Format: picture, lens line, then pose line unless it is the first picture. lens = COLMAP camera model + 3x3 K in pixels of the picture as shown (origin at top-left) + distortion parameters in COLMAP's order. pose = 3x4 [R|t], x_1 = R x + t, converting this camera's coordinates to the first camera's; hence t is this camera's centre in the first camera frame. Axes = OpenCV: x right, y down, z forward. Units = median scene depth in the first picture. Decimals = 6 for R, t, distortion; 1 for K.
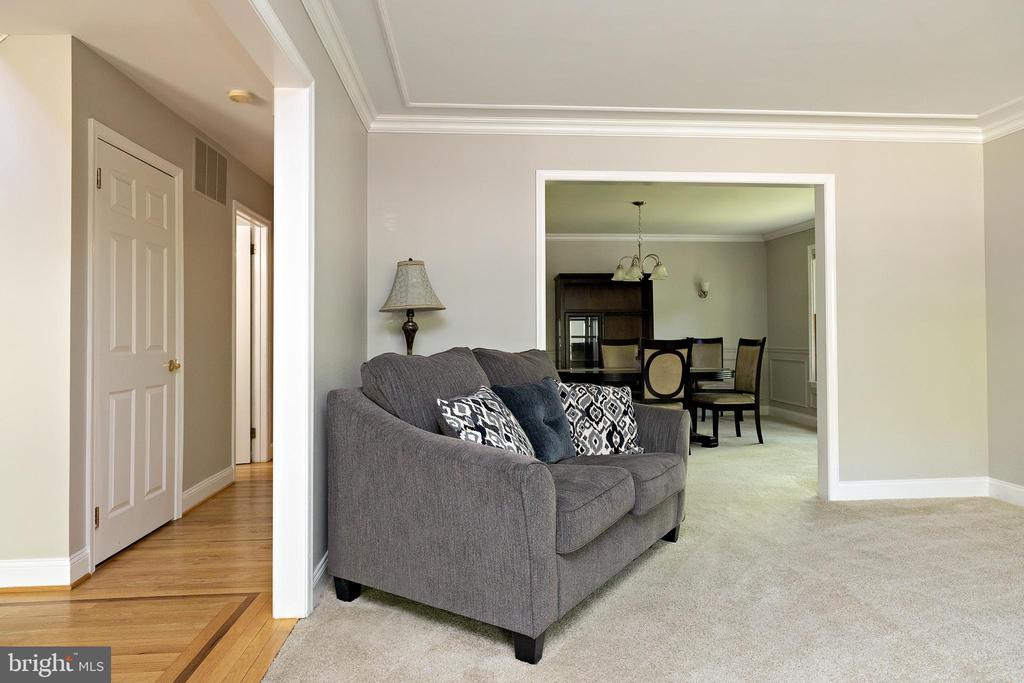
lens RADIAL K [[616.9, 0, 512.7], [0, 616.9, 336.9], [0, 0, 1]] dist [0.002390, -0.000287]
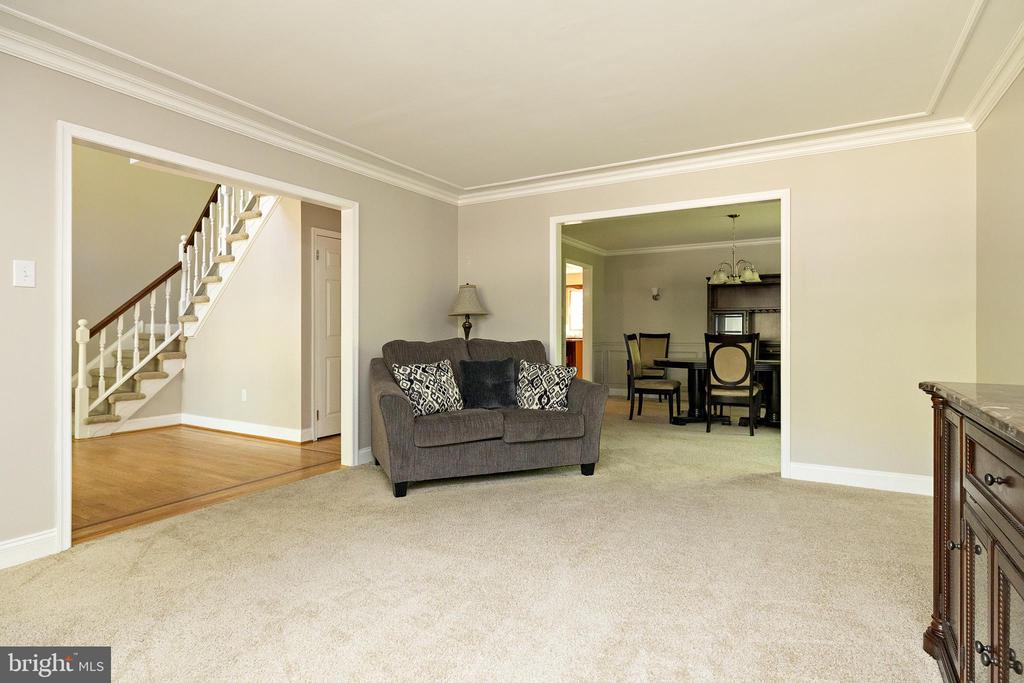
lens RADIAL K [[546.0, 0, 515.5], [0, 546.0, 342.5], [0, 0, 1]] dist [0.003615, 0.000473]
pose [[0.819141, 0.018475, -0.573295, 0.853231], [-0.005375, 0.999685, 0.024535, -0.006901], [0.573568, -0.017016, 0.818981, -0.127834]]
